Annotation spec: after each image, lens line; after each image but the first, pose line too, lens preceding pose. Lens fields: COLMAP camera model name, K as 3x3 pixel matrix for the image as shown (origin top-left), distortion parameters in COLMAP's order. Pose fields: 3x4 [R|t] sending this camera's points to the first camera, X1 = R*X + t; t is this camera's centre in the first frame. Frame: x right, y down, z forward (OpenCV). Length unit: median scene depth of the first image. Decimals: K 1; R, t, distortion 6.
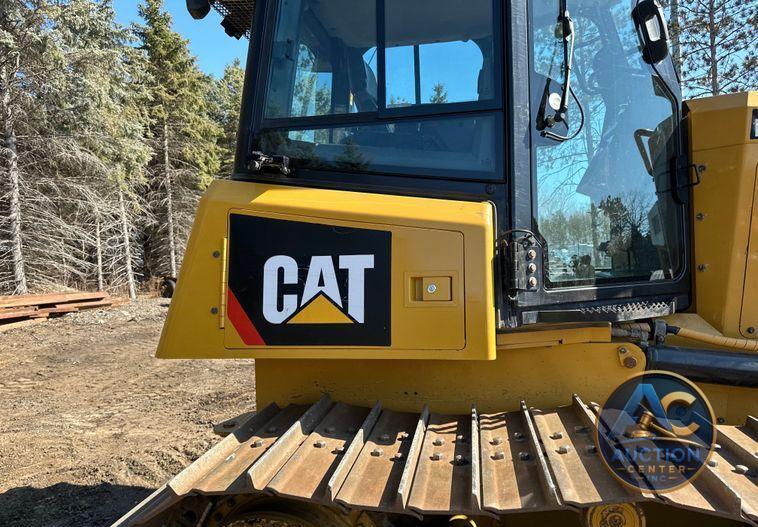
lens RADIAL K [[538.6, 0, 380.6], [0, 538.6, 274.1], [0, 0, 1]] dist [0.042672, -0.046039]
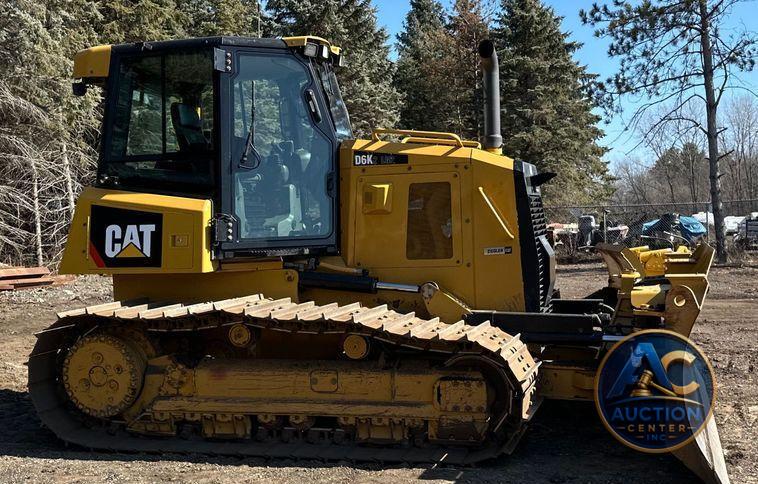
lens RADIAL K [[909.9, 0, 418.5], [0, 909.9, 271.1], [0, 0, 1]] dist [0.234938, -0.501014]
pose [[0.995539, 0.002094, -0.094328, 1.339062], [-0.000092, 0.999775, 0.021221, 0.067950], [0.094351, -0.021118, 0.995315, -2.486948]]
